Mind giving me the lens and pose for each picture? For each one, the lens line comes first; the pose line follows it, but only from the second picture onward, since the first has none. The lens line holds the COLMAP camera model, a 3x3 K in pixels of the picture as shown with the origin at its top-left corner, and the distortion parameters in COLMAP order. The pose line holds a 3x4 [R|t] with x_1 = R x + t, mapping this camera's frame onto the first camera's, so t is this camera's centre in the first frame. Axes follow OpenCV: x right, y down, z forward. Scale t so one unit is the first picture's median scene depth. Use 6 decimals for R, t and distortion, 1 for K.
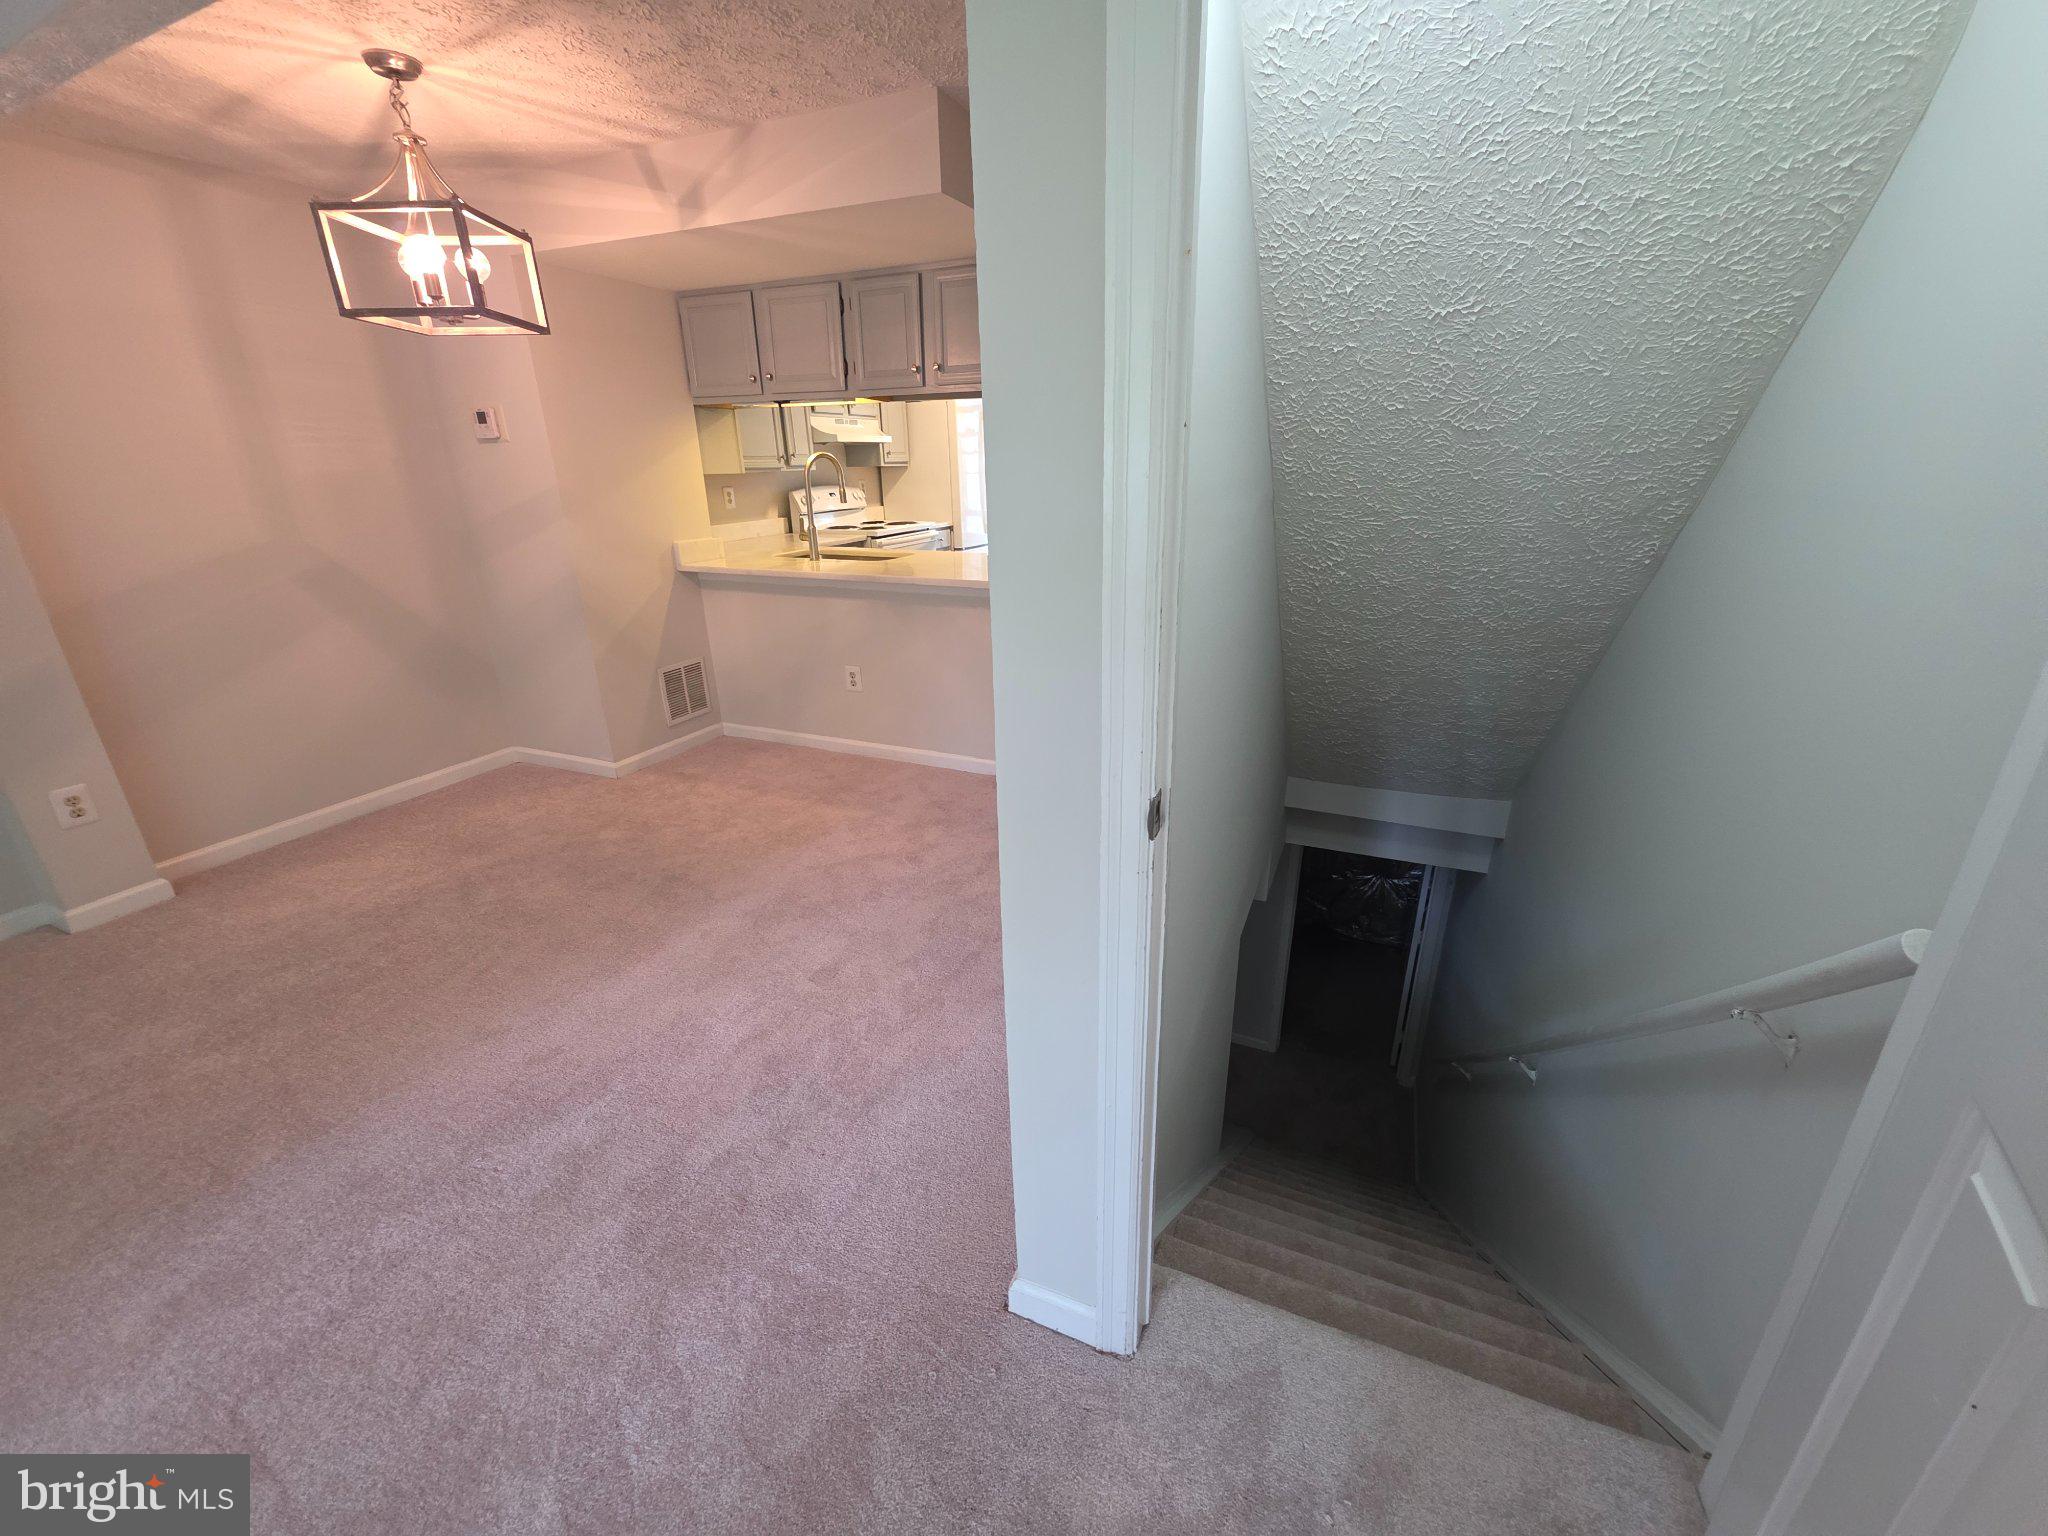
lens RADIAL K [[811.1, 0, 1024.1], [0, 811.1, 767.0], [0, 0, 1]] dist [0.003583, -0.005363]
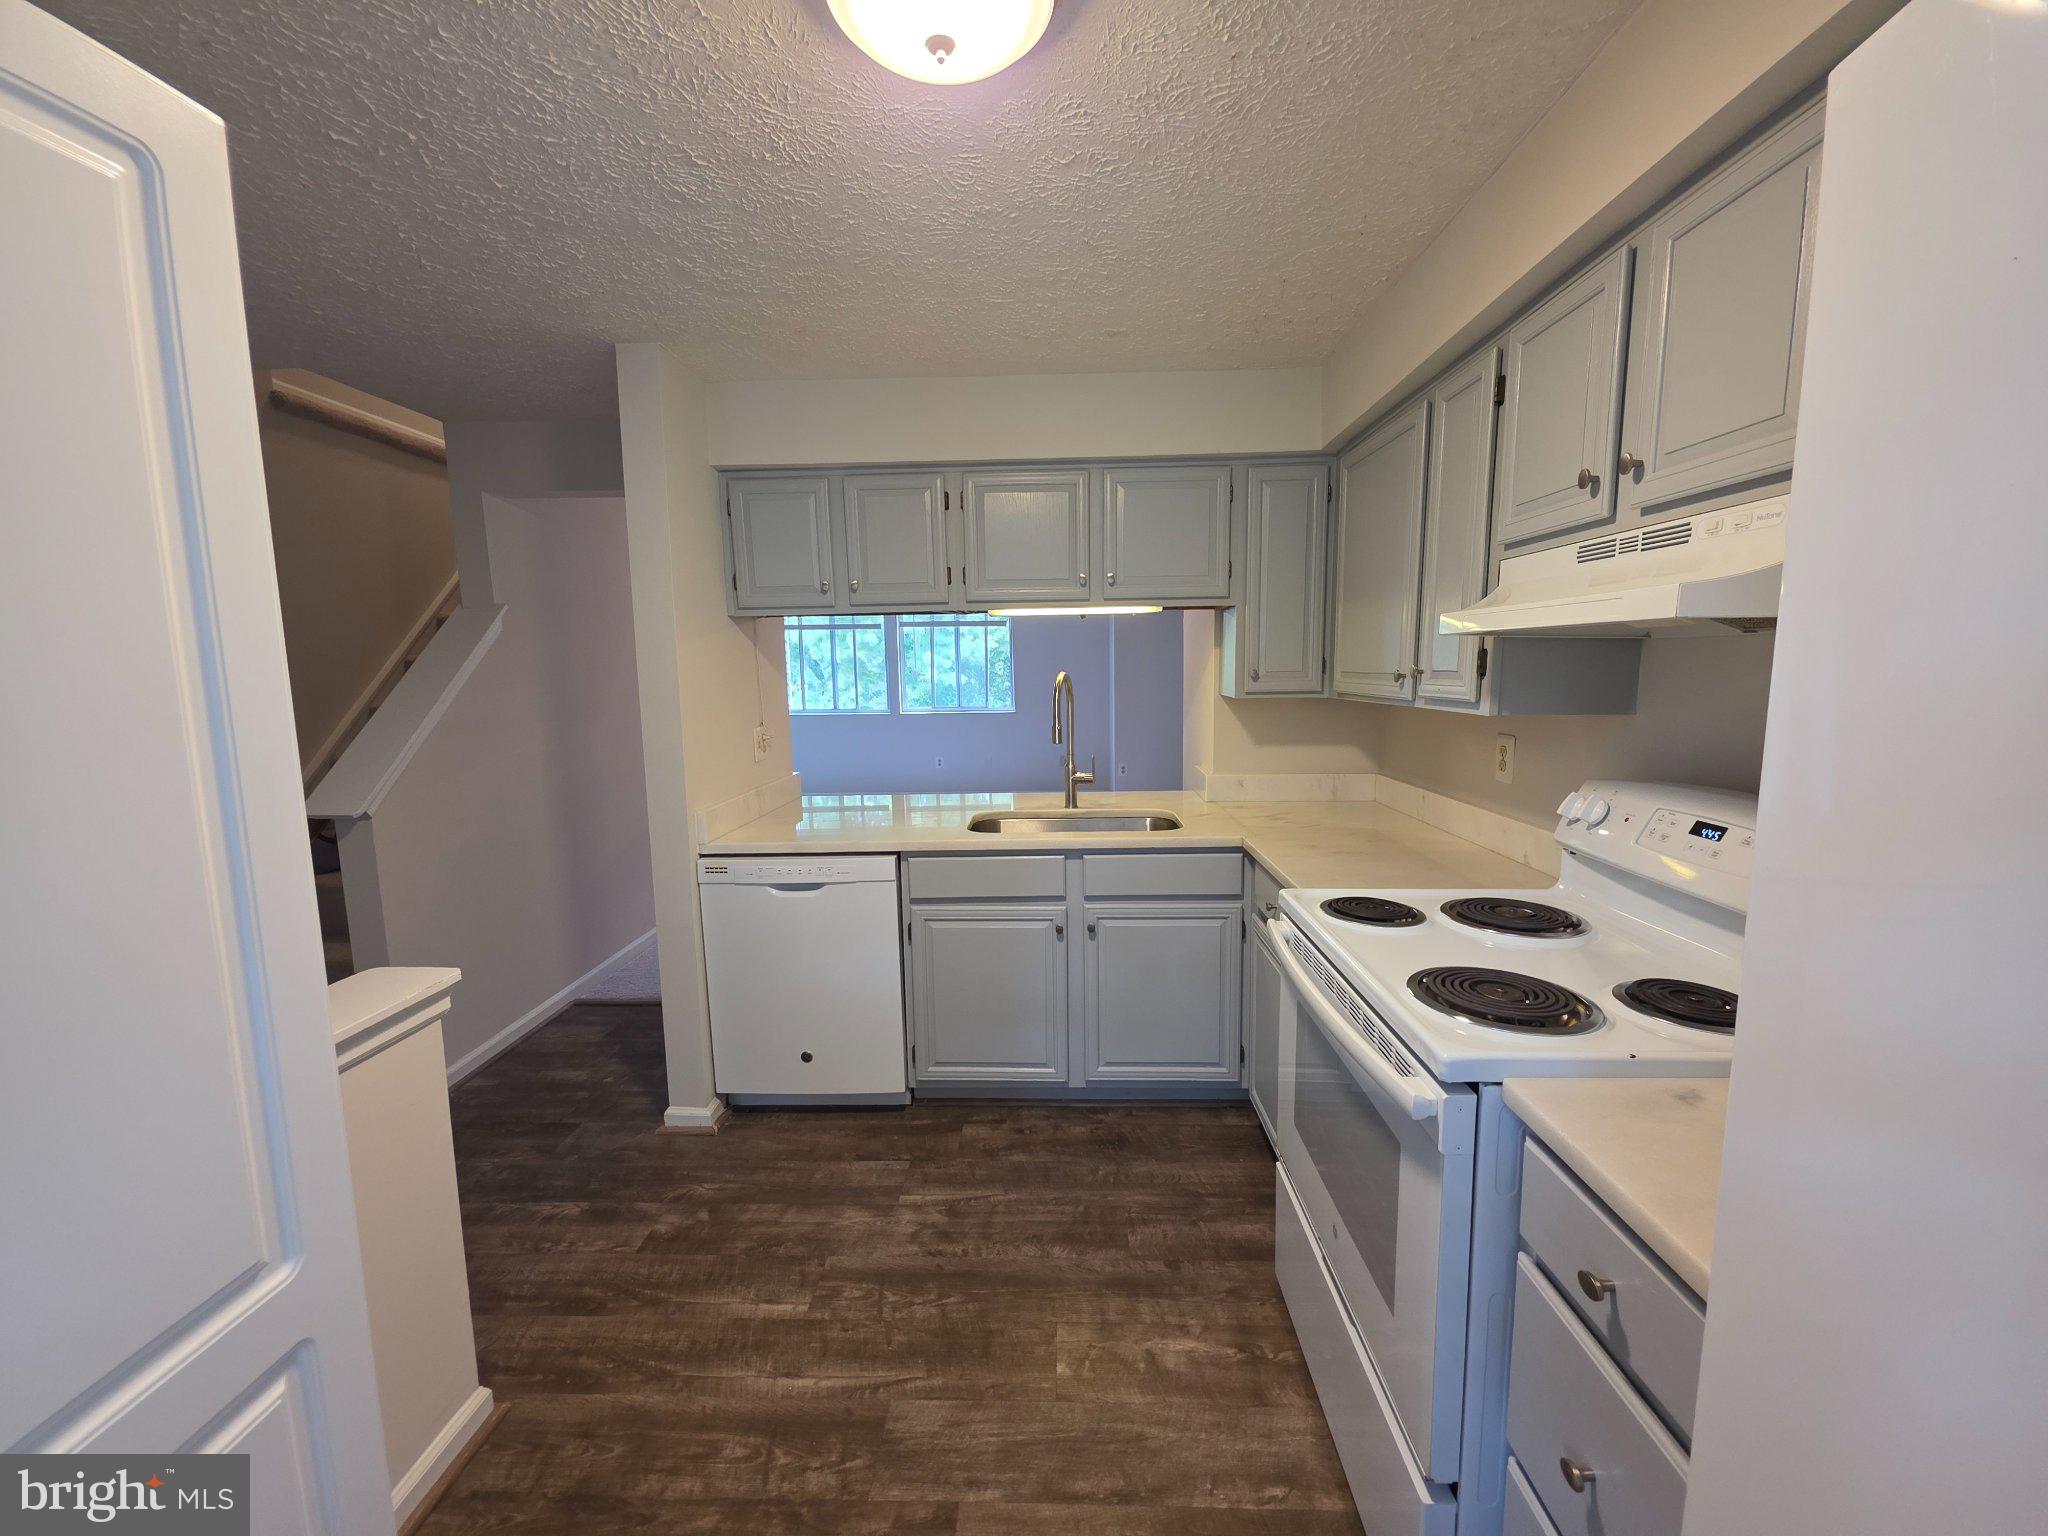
lens RADIAL K [[811.1, 0, 1023.3], [0, 811.1, 768.2], [0, 0, 1]] dist [0.003583, -0.005363]
pose [[-0.933871, 0.073717, -0.349930, 0.046989], [-0.101607, 0.883498, 0.457283, -0.664851], [0.342872, 0.462599, -0.817583, 1.688614]]
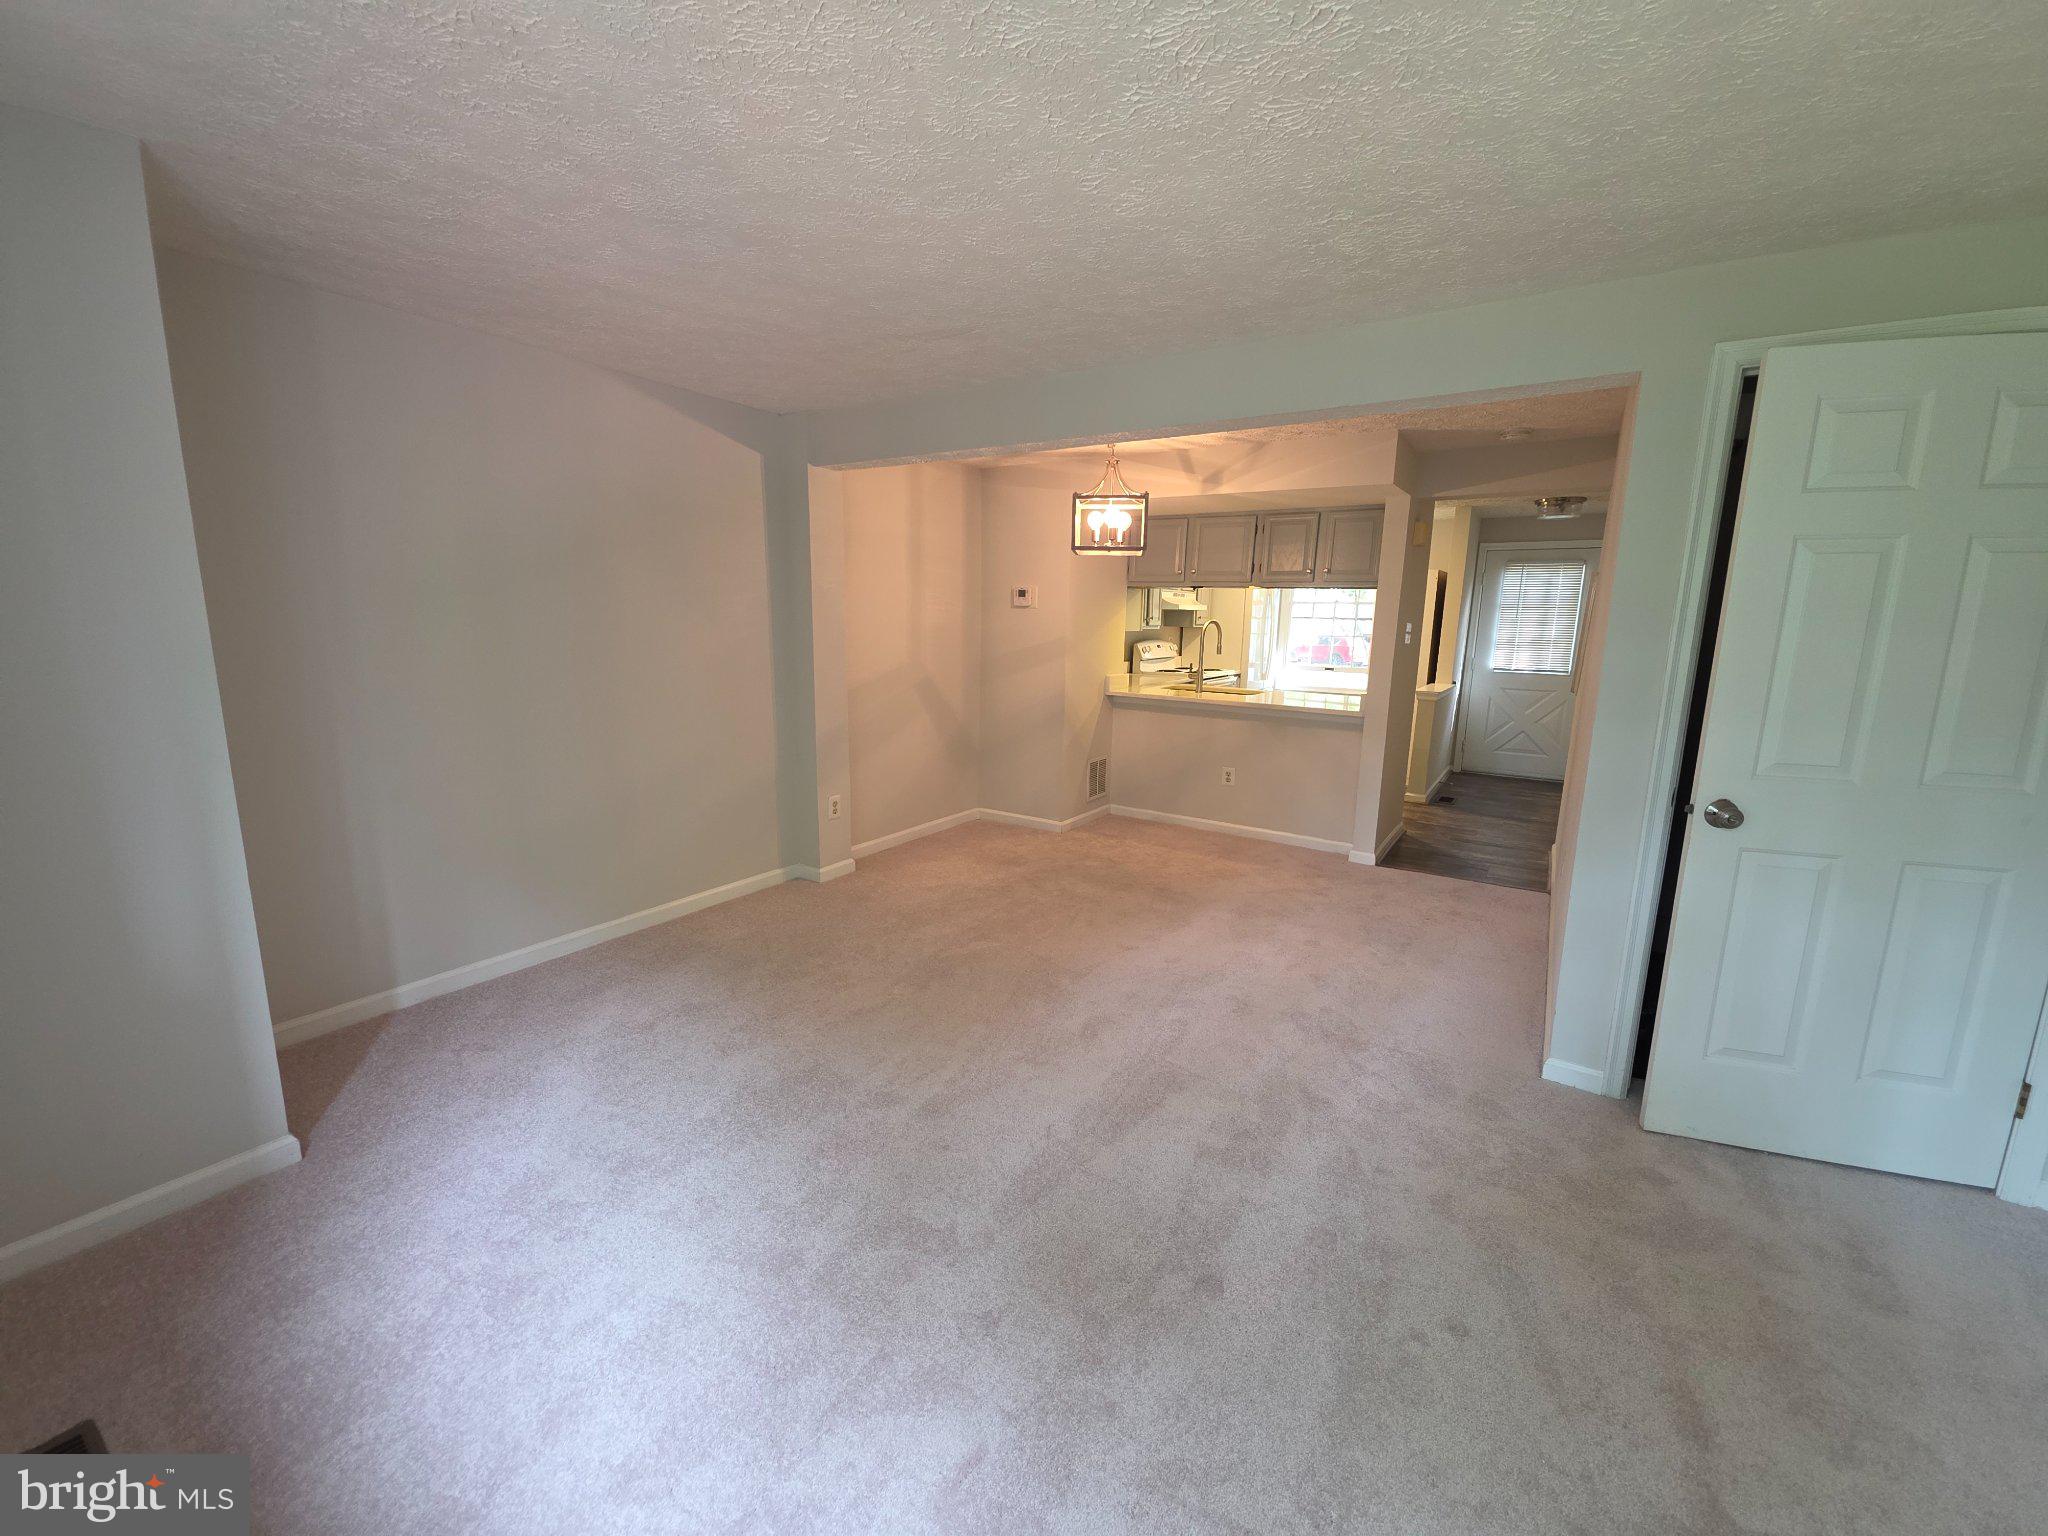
lens RADIAL K [[811.1, 0, 1023.7], [0, 811.1, 764.8], [0, 0, 1]] dist [0.003583, -0.005363]
pose [[0.984360, 0.065407, -0.163576, -0.340022], [-0.093302, 0.981165, -0.169143, 0.142141], [0.149432, 0.181760, 0.971923, -0.411673]]
